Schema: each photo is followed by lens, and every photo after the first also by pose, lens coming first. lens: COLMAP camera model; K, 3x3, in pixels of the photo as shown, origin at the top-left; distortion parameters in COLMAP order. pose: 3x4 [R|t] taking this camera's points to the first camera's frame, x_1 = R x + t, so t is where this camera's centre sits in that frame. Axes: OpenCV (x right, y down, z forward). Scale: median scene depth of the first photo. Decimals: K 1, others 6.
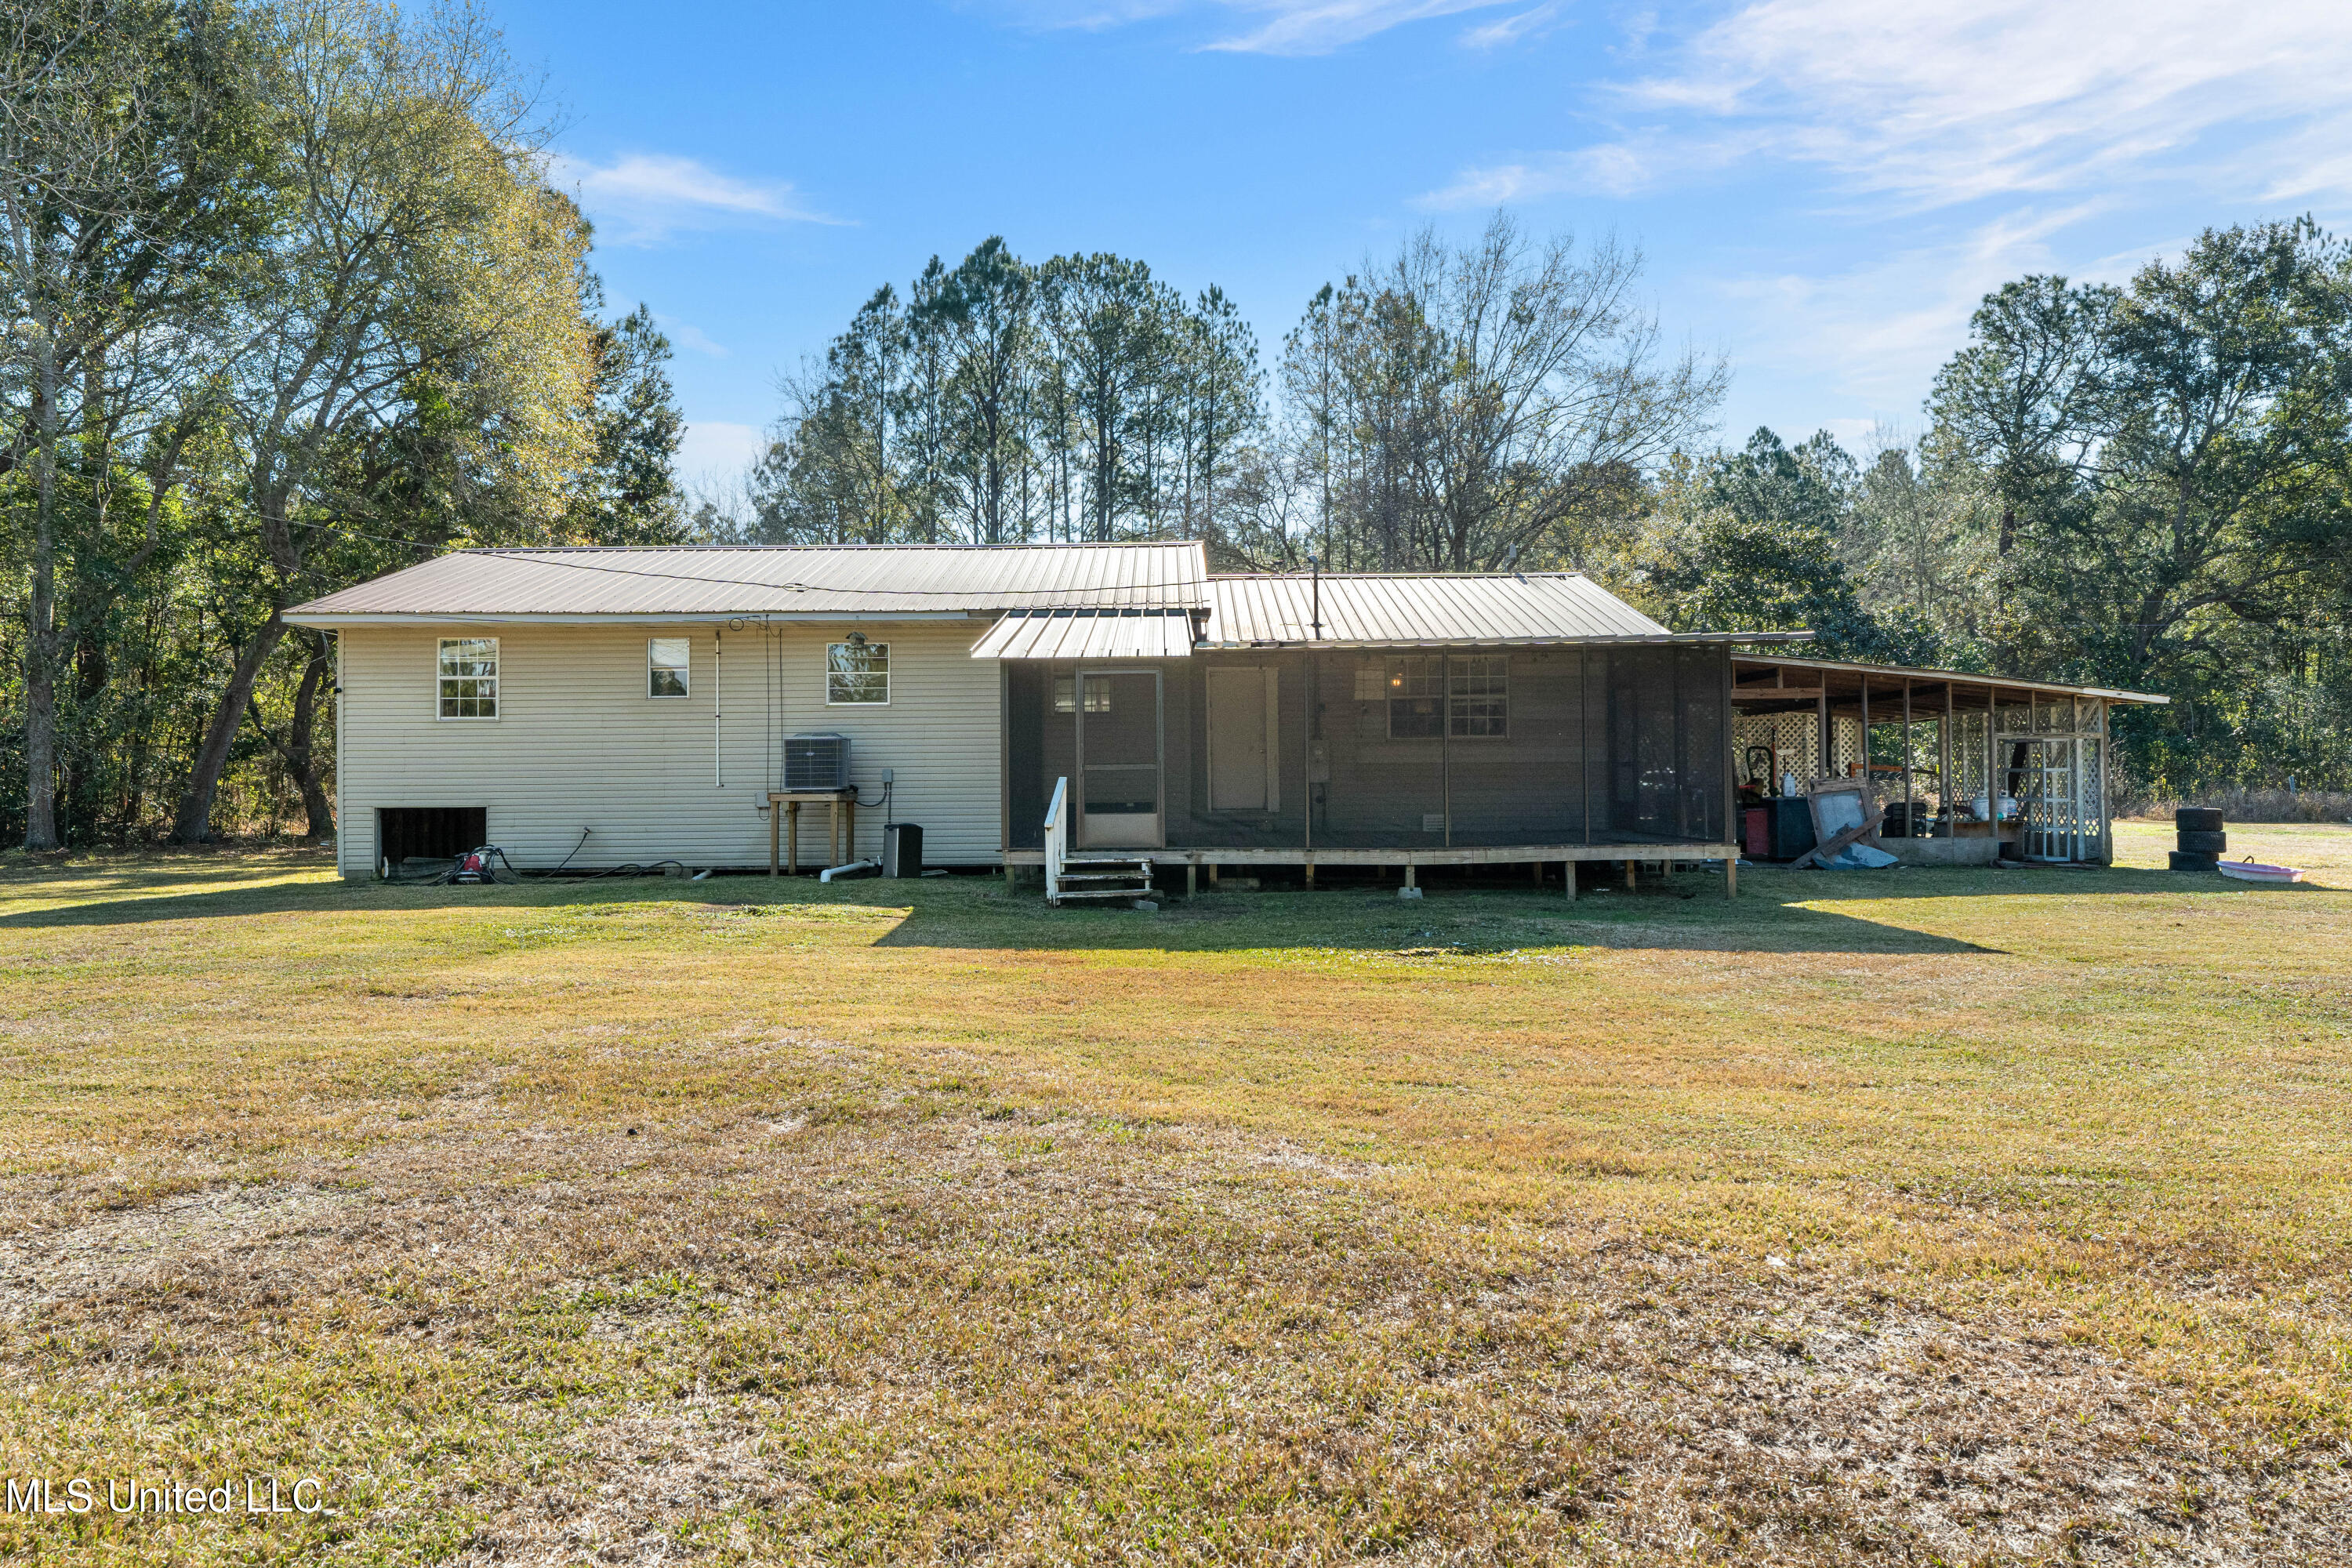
lens RADIAL K [[1406.1, 0, 1176.0], [0, 1406.1, 784.0], [0, 0, 1]] dist [0.001044, 0.000329]
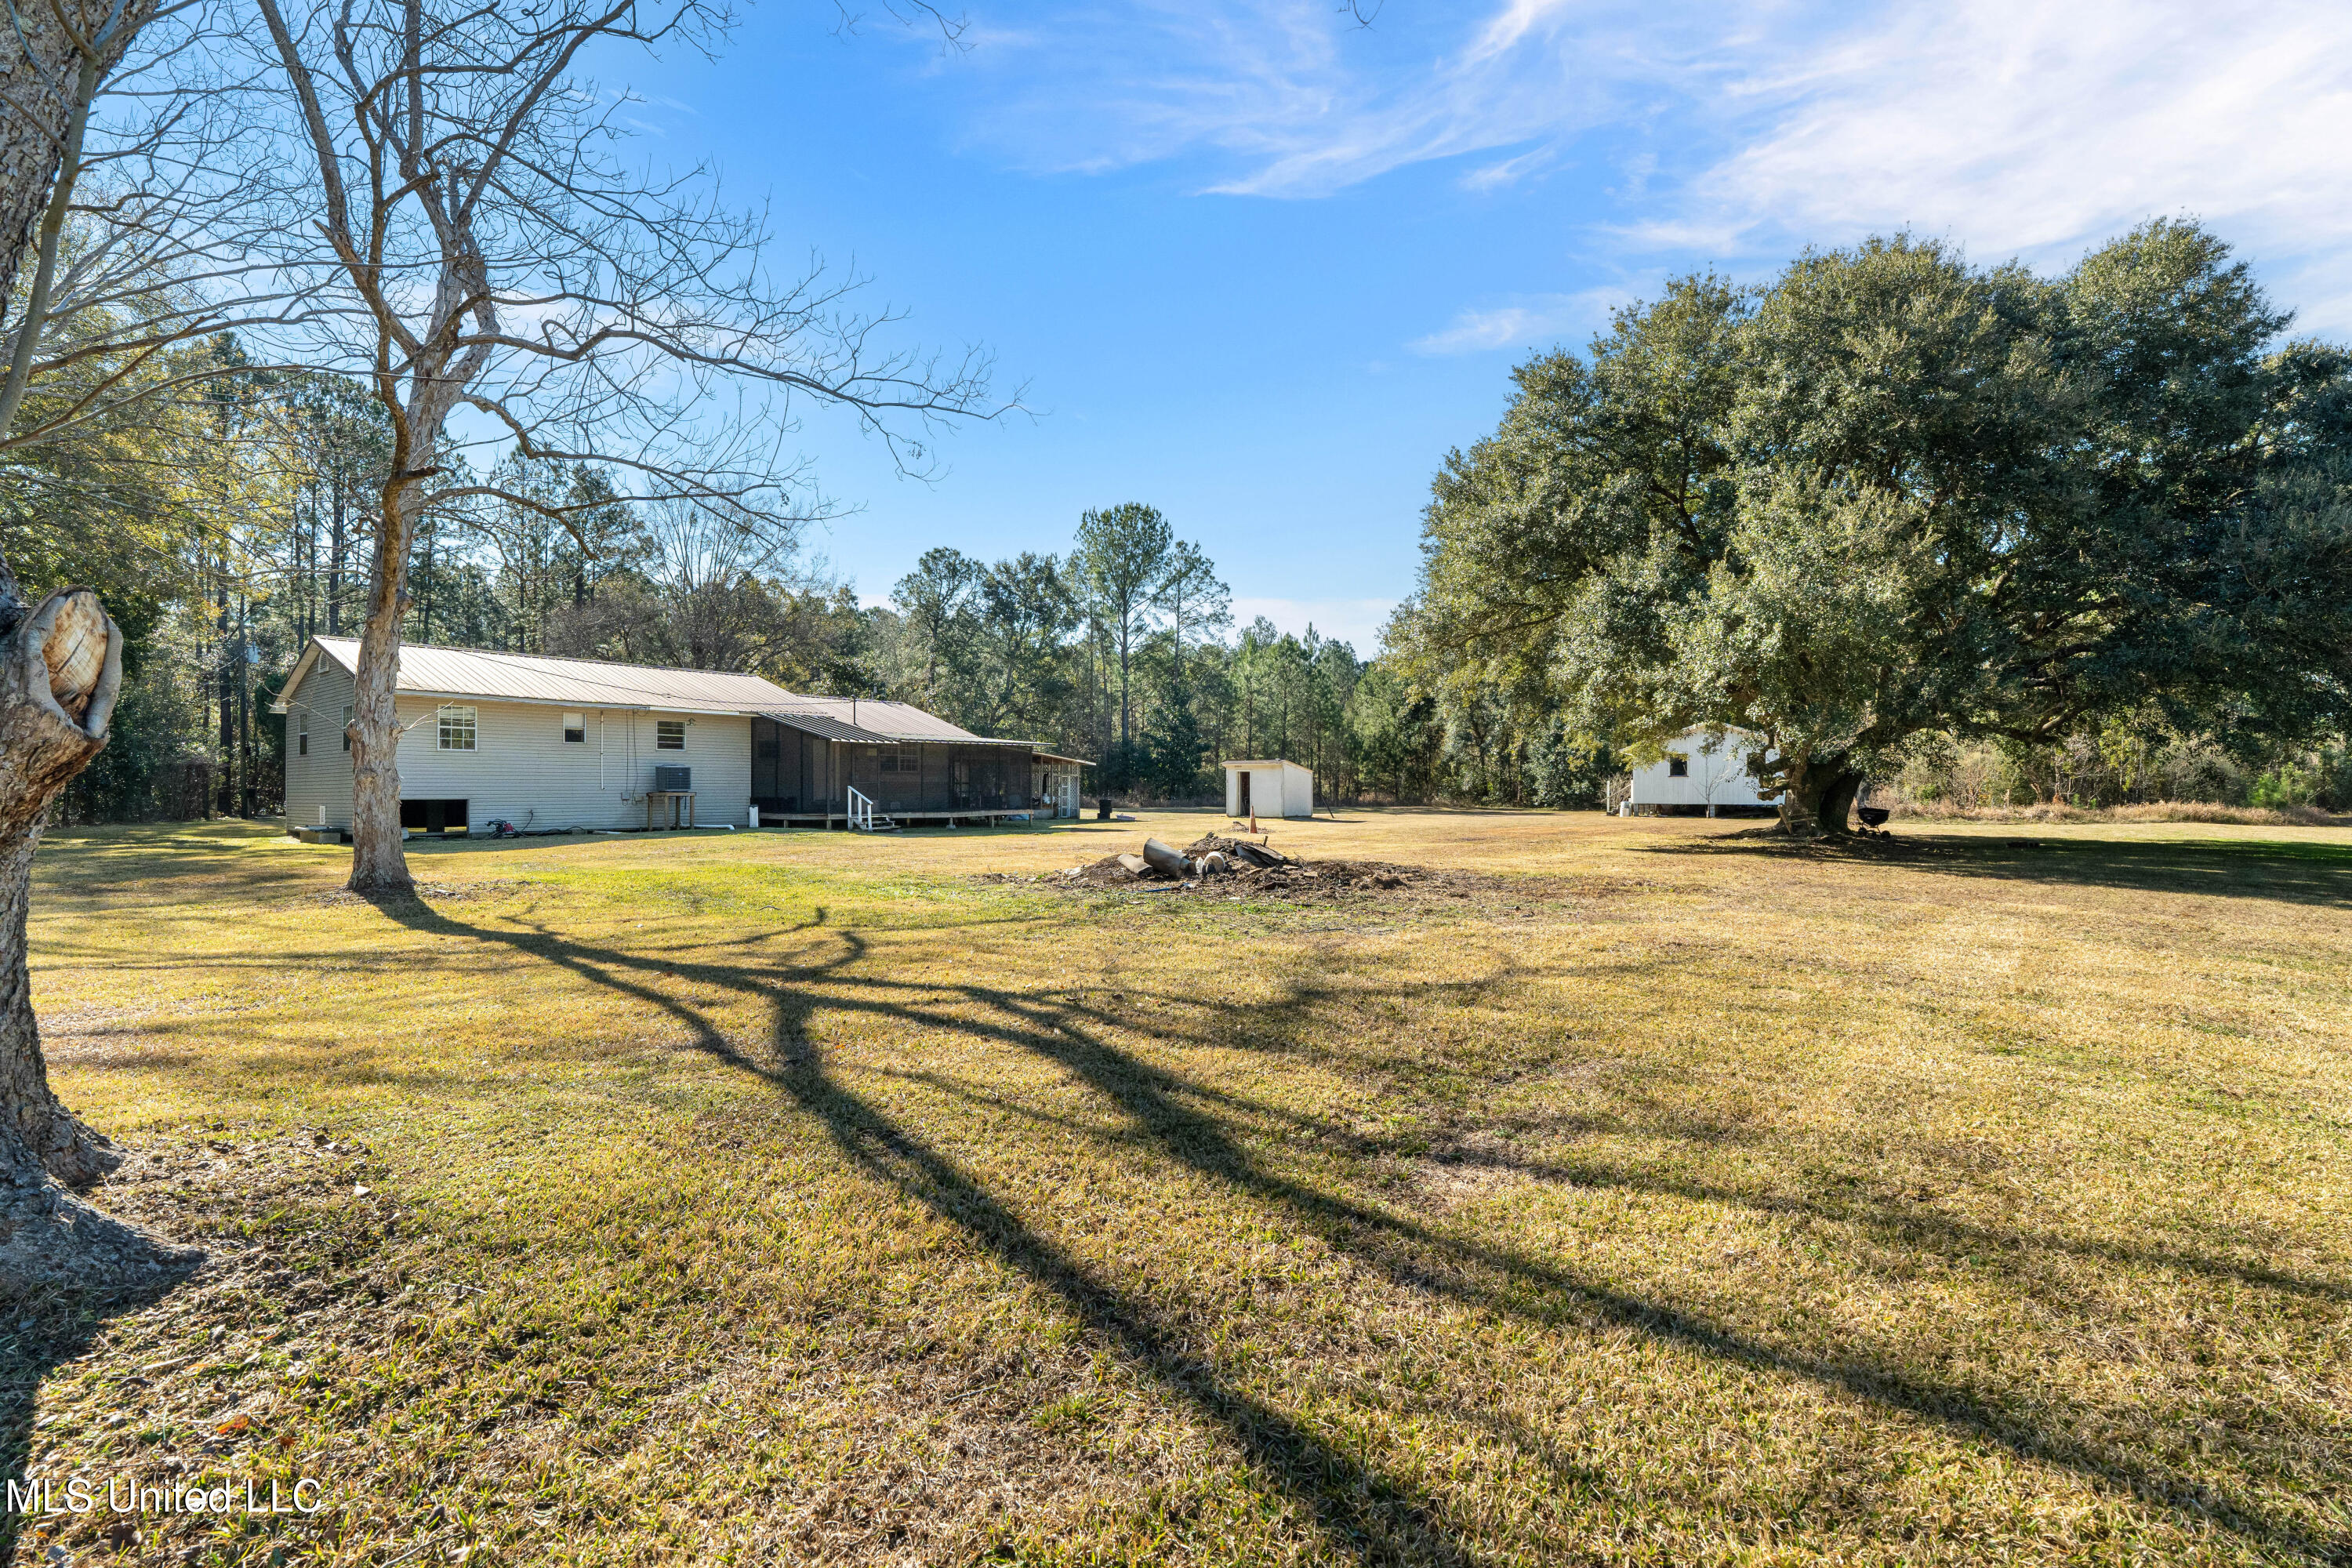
lens RADIAL K [[1057.0, 0, 1168.0], [0, 1057.0, 779.2], [0, 0, 1]] dist [-0.001464, 0.001596]
pose [[0.639929, 0.022358, 0.768109, -0.957087], [-0.005387, 0.999683, -0.024610, 0.021489], [-0.768415, 0.011611, 0.639846, -0.581266]]
